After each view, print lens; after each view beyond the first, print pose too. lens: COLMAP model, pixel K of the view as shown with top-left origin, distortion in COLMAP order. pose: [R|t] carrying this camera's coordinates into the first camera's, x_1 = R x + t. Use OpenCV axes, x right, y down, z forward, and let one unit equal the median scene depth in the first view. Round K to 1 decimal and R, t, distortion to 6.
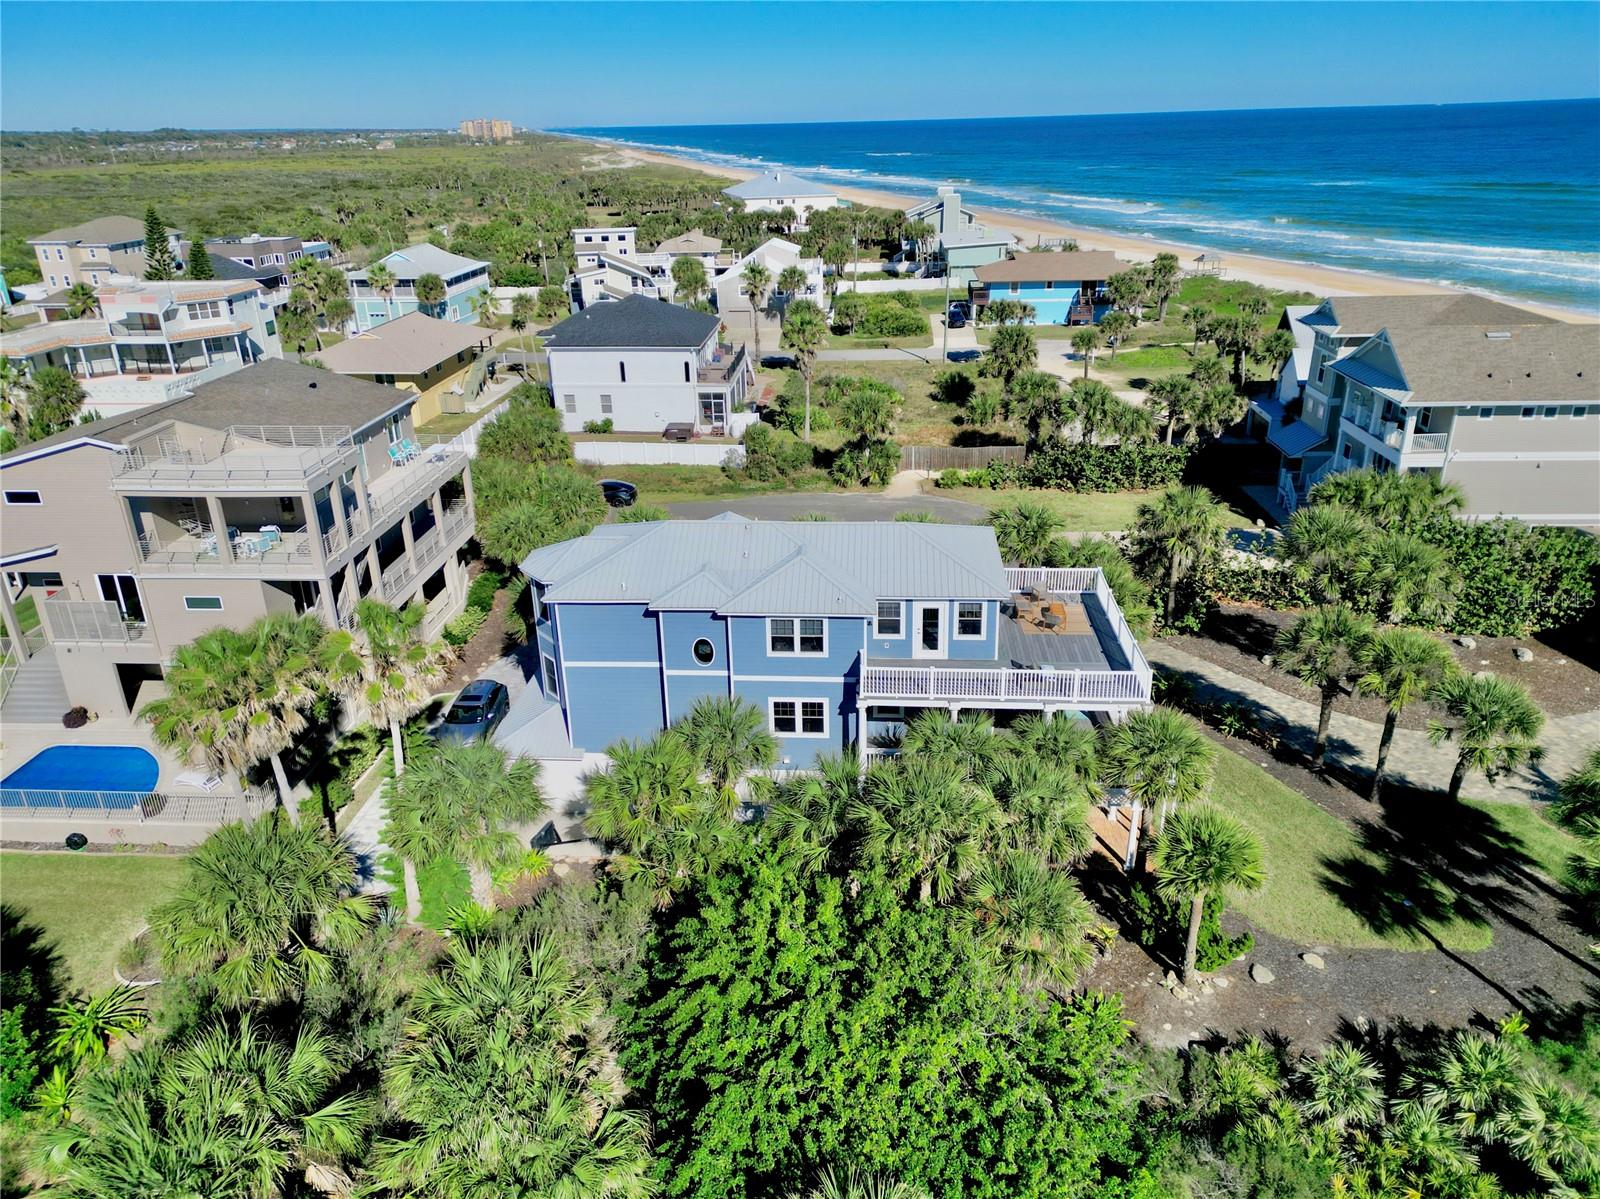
lens RADIAL K [[1120.8, 0, 797.4], [0, 1120.8, 564.8], [0, 0, 1]] dist [0.089464, -0.100175]
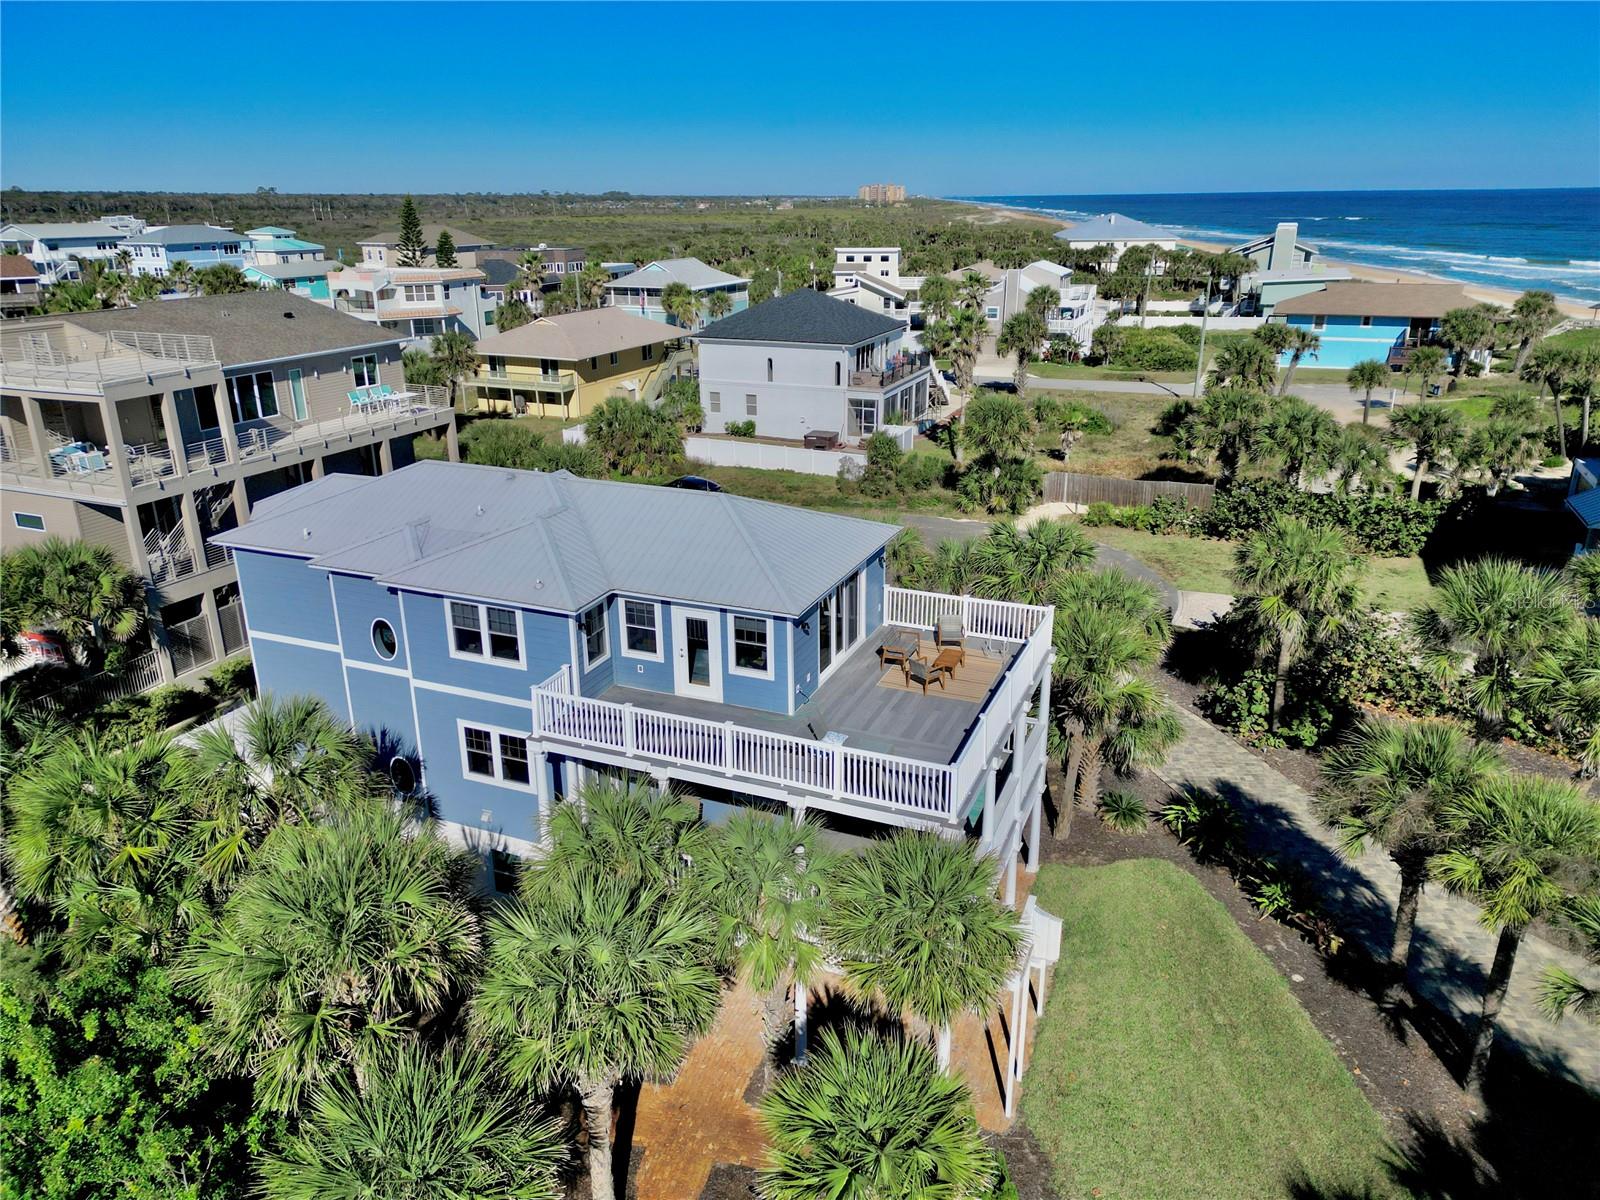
lens RADIAL K [[1120.8, 0, 797.4], [0, 1120.8, 565.3], [0, 0, 1]] dist [0.089464, -0.100175]
pose [[0.947428, 0.114882, -0.298635, 0.180611], [-0.130281, 0.990957, -0.032108, 0.010569], [0.292245, 0.069326, 0.953827, 0.199913]]
